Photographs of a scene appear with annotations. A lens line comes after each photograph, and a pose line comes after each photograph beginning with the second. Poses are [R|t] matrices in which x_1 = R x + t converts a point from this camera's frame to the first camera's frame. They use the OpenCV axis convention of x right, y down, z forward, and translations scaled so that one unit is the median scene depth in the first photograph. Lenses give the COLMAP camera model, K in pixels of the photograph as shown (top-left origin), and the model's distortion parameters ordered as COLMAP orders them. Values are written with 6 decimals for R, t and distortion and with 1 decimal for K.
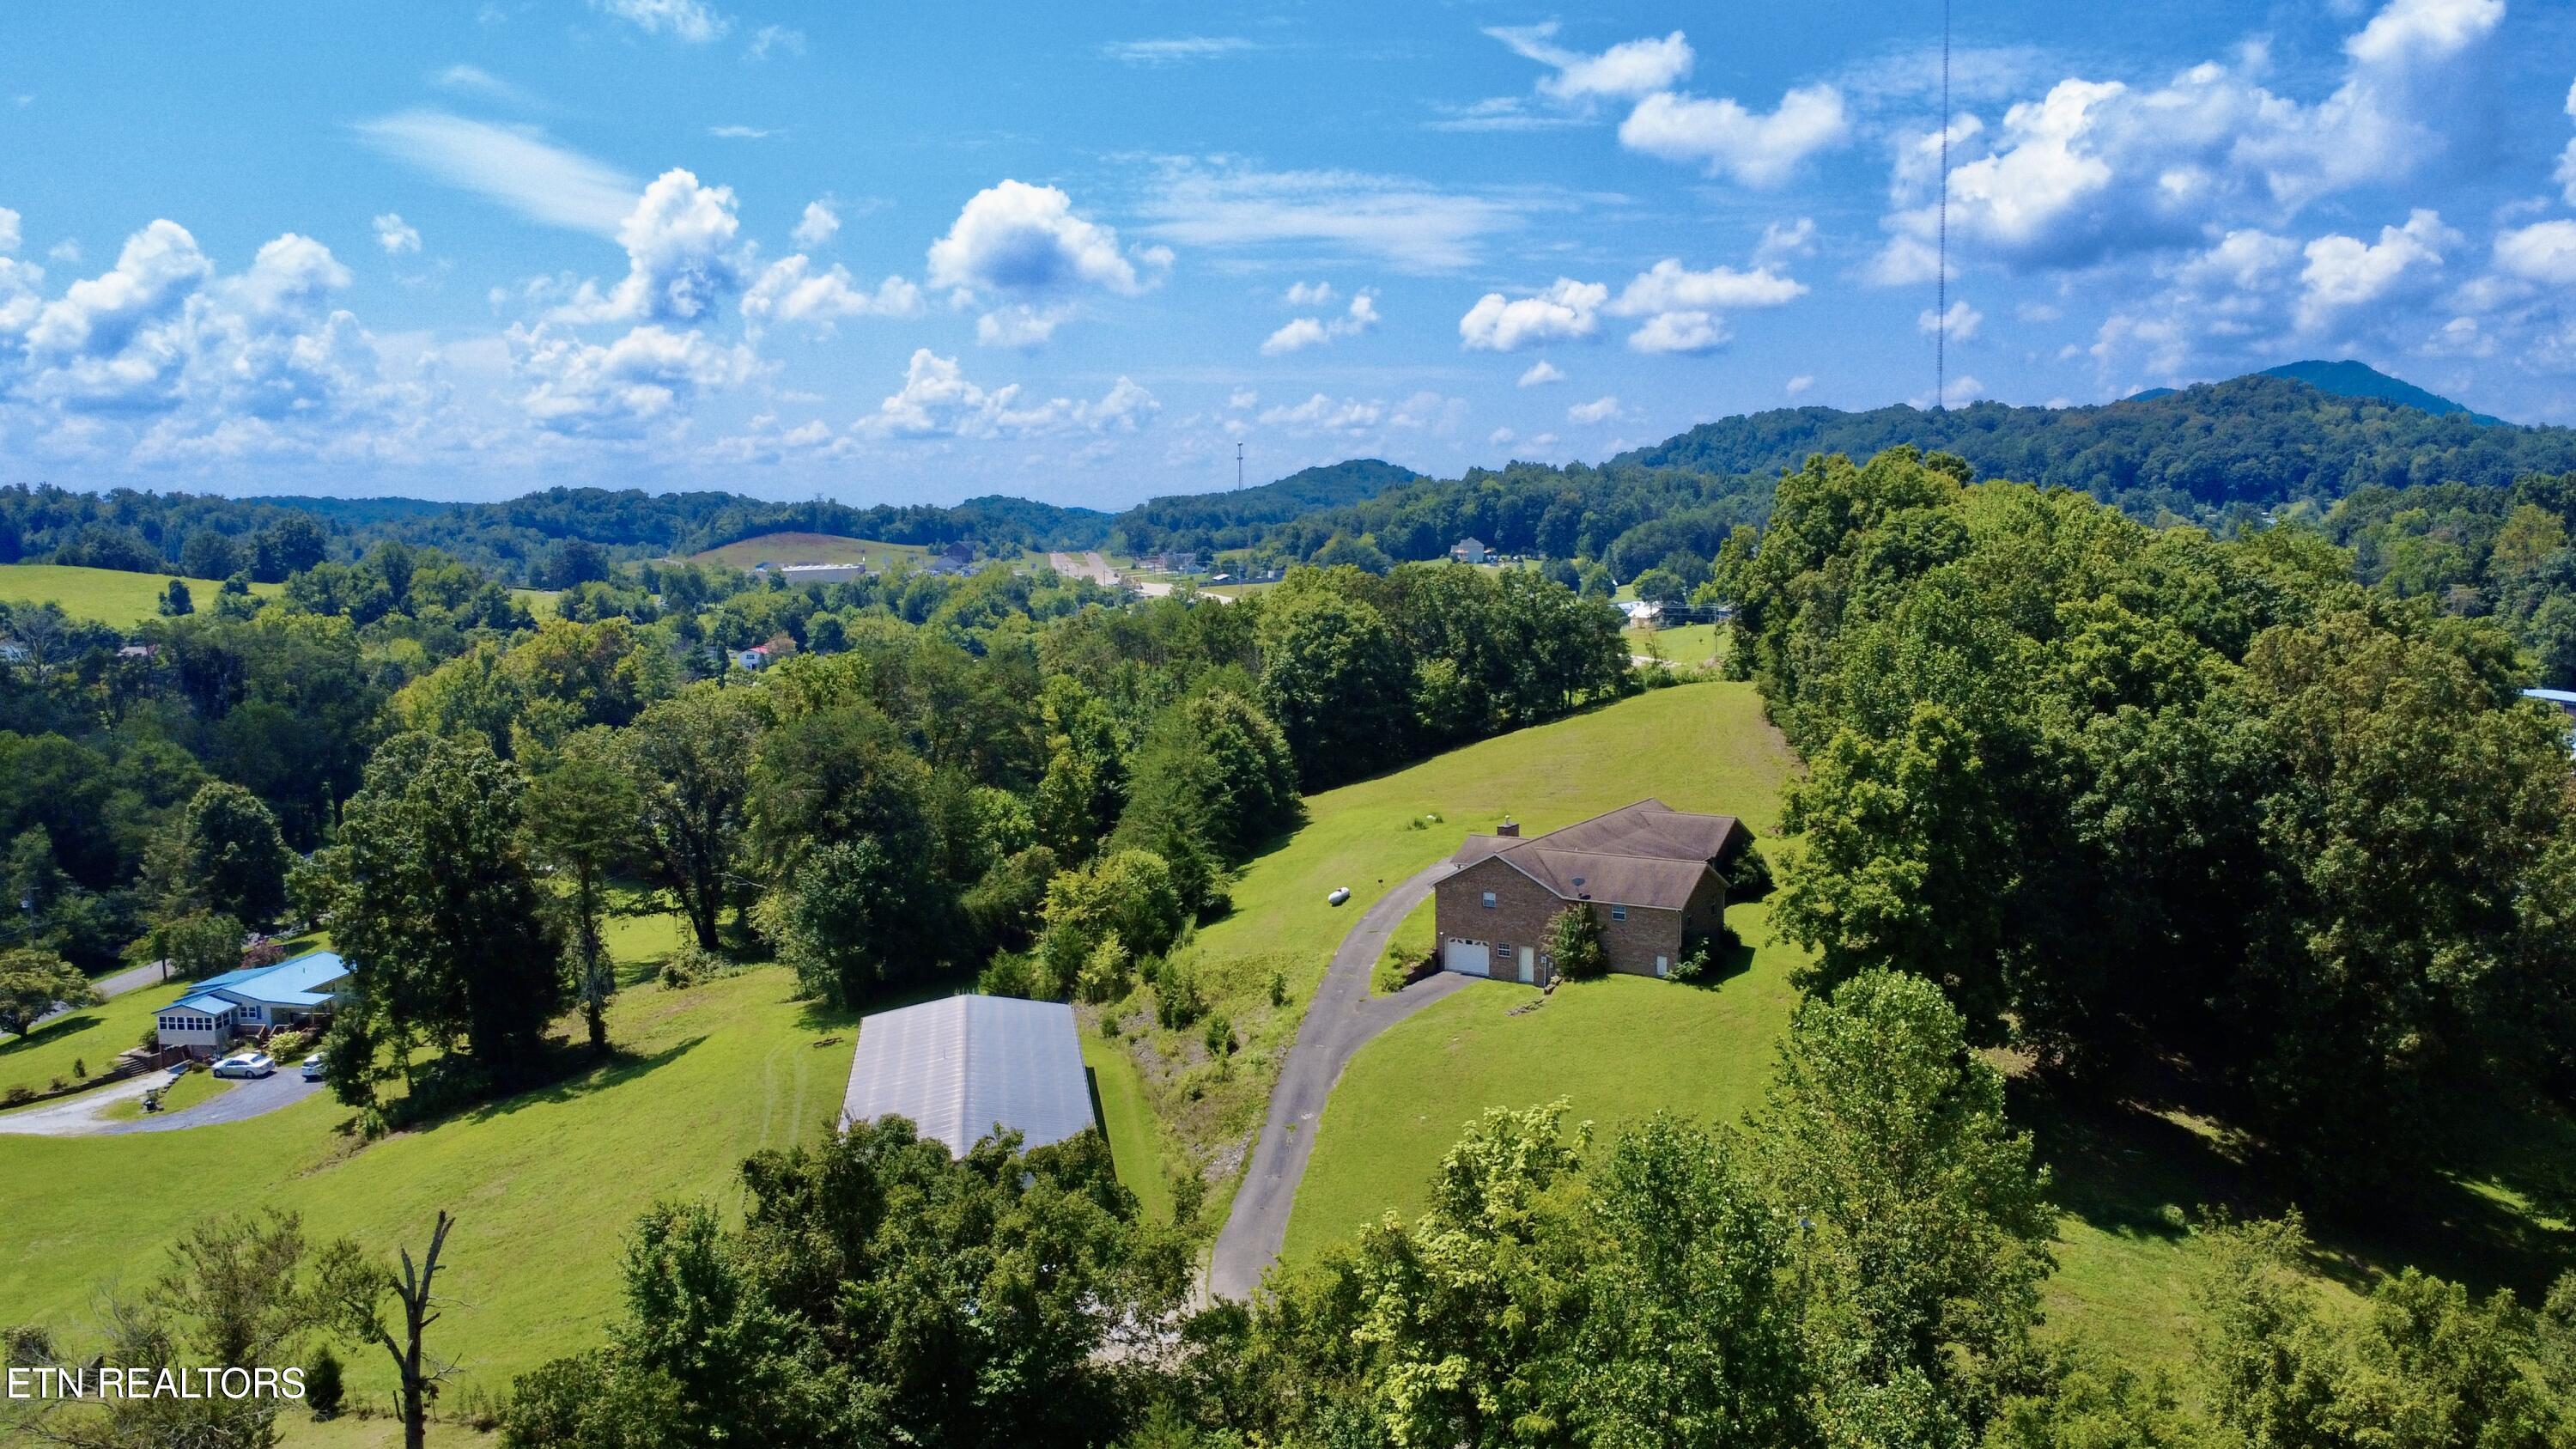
lens RADIAL K [[1928.5, 0, 1285.0], [0, 1928.5, 724.8], [0, 0, 1]] dist [-0.000953, 0.006057]
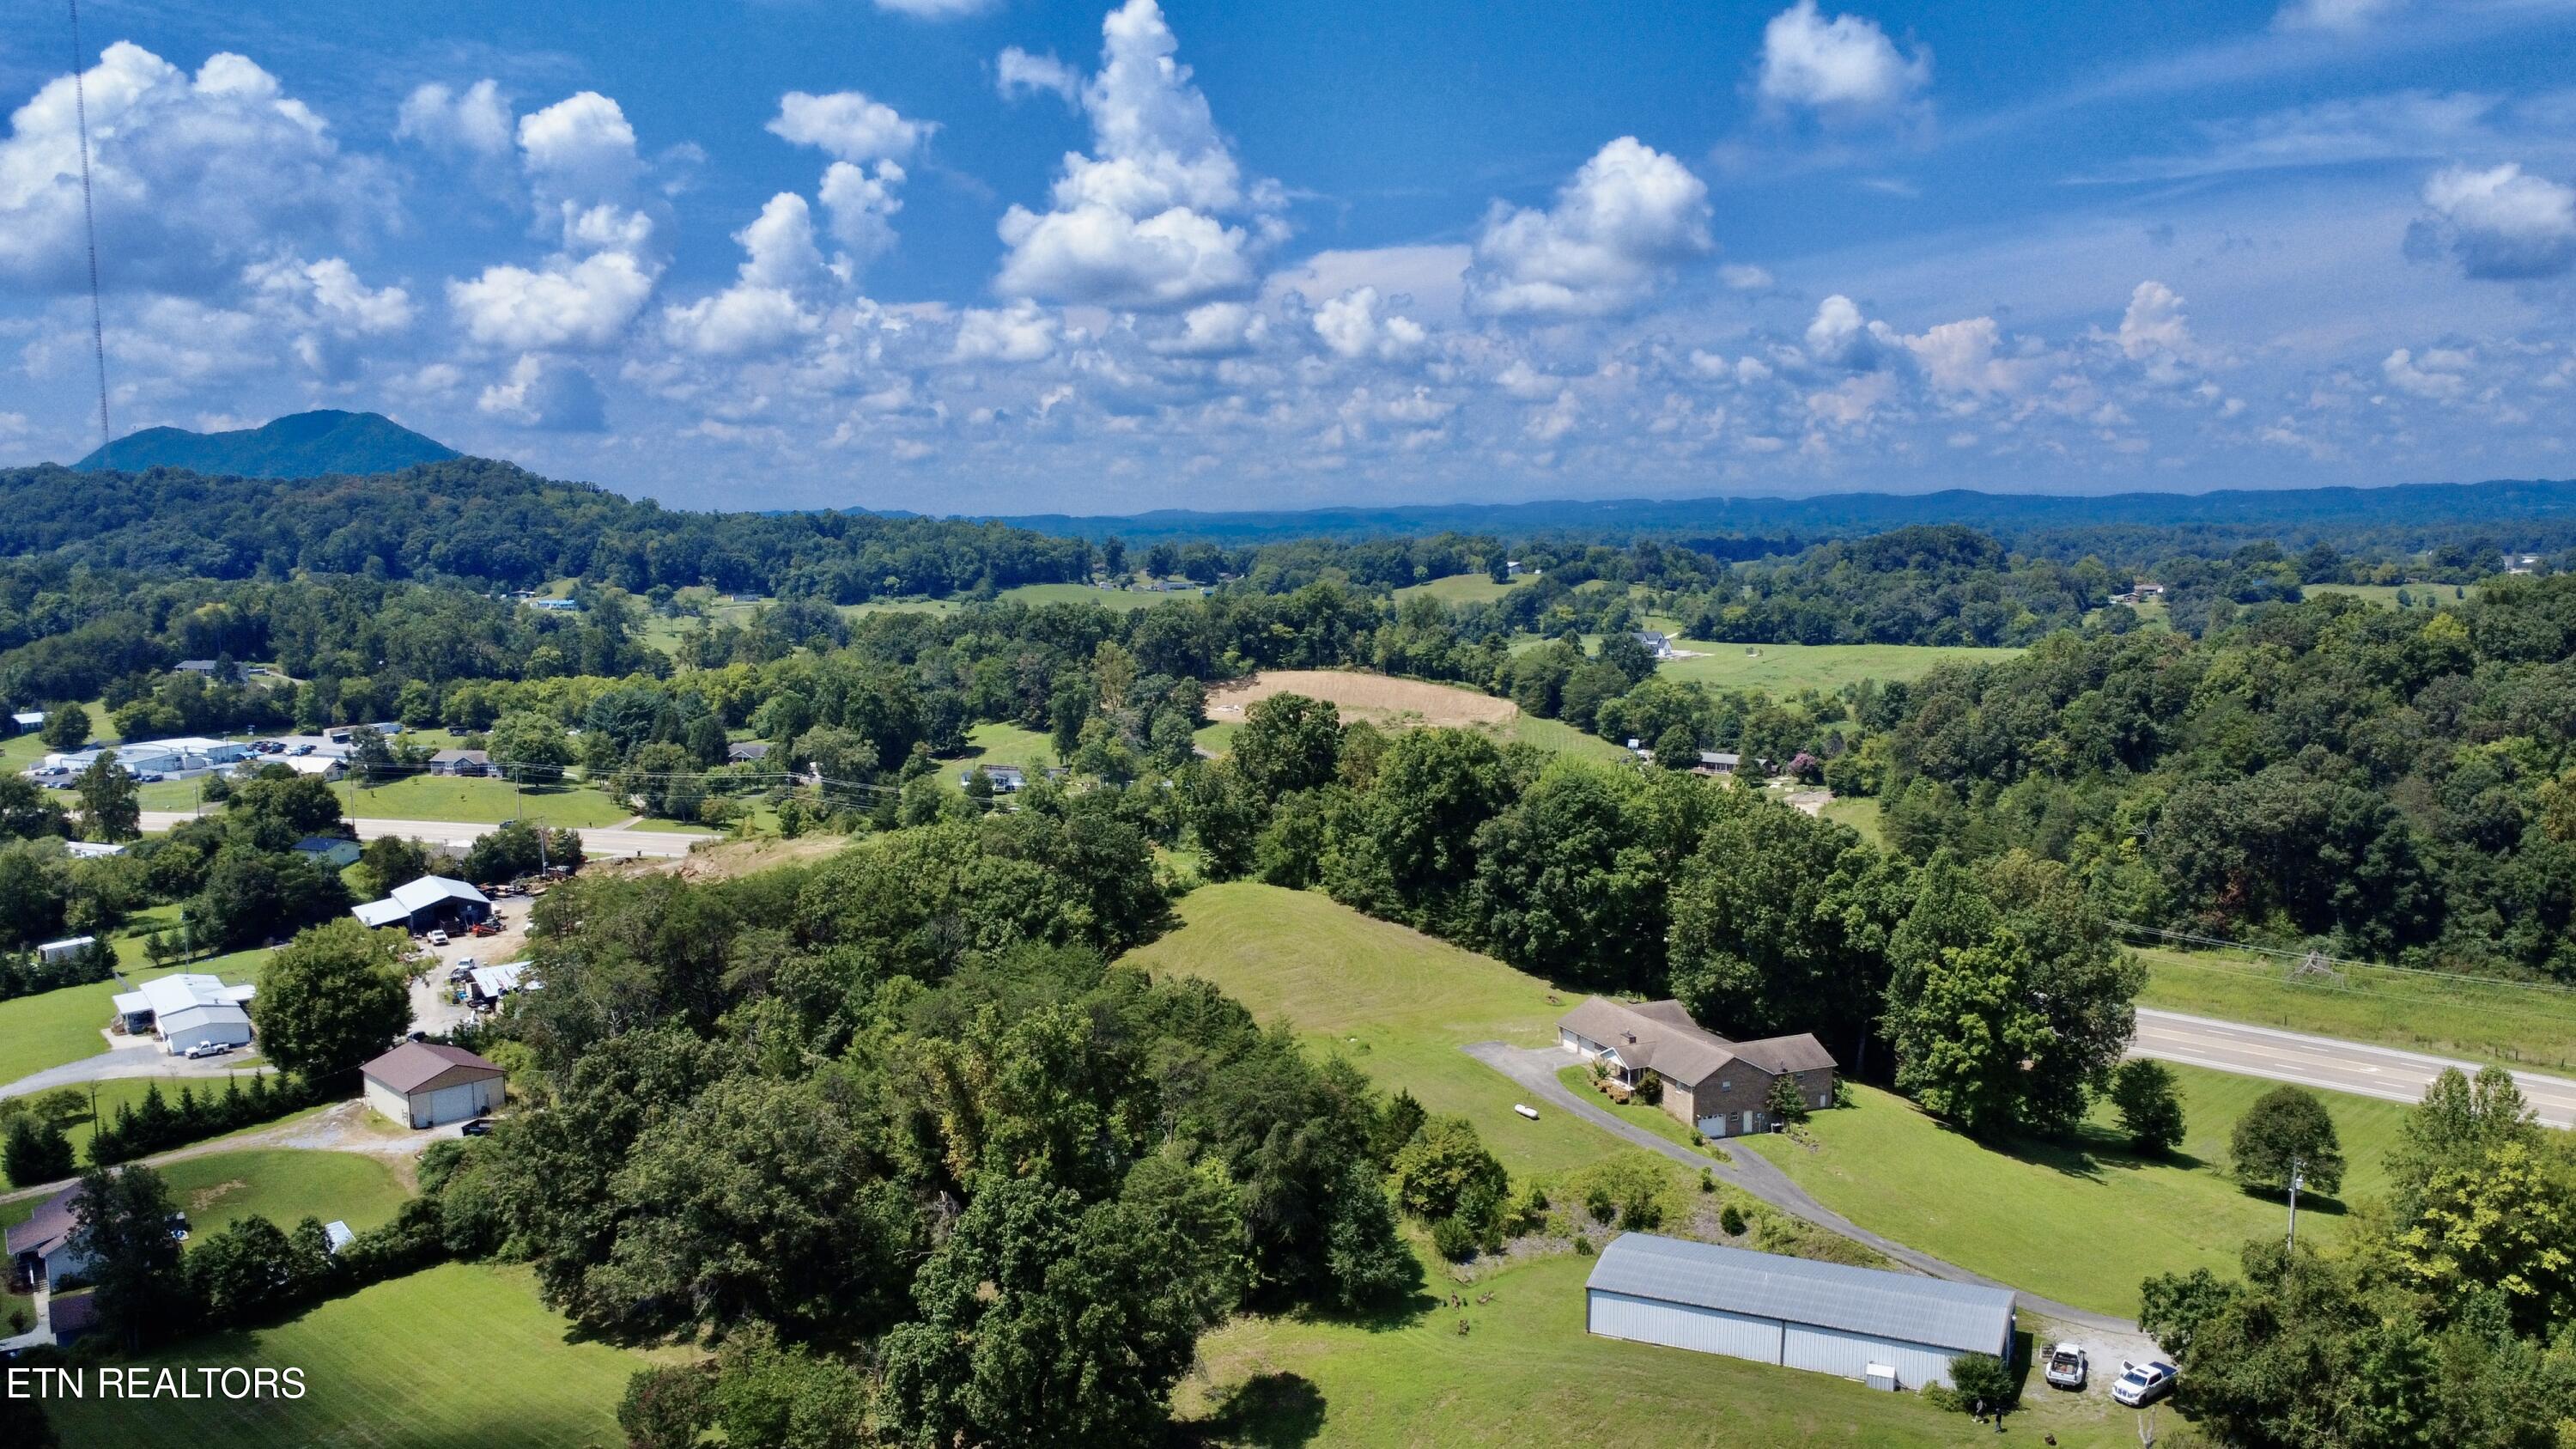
lens RADIAL K [[1919.2, 0, 1288.0], [0, 1919.2, 724.5], [0, 0, 1]] dist [0.000036, 0.004545]
pose [[0.569283, -0.076745, 0.818552, -0.284177], [0.092121, 0.995318, 0.029250, -0.058846], [-0.816964, 0.058754, 0.573688, 0.082849]]
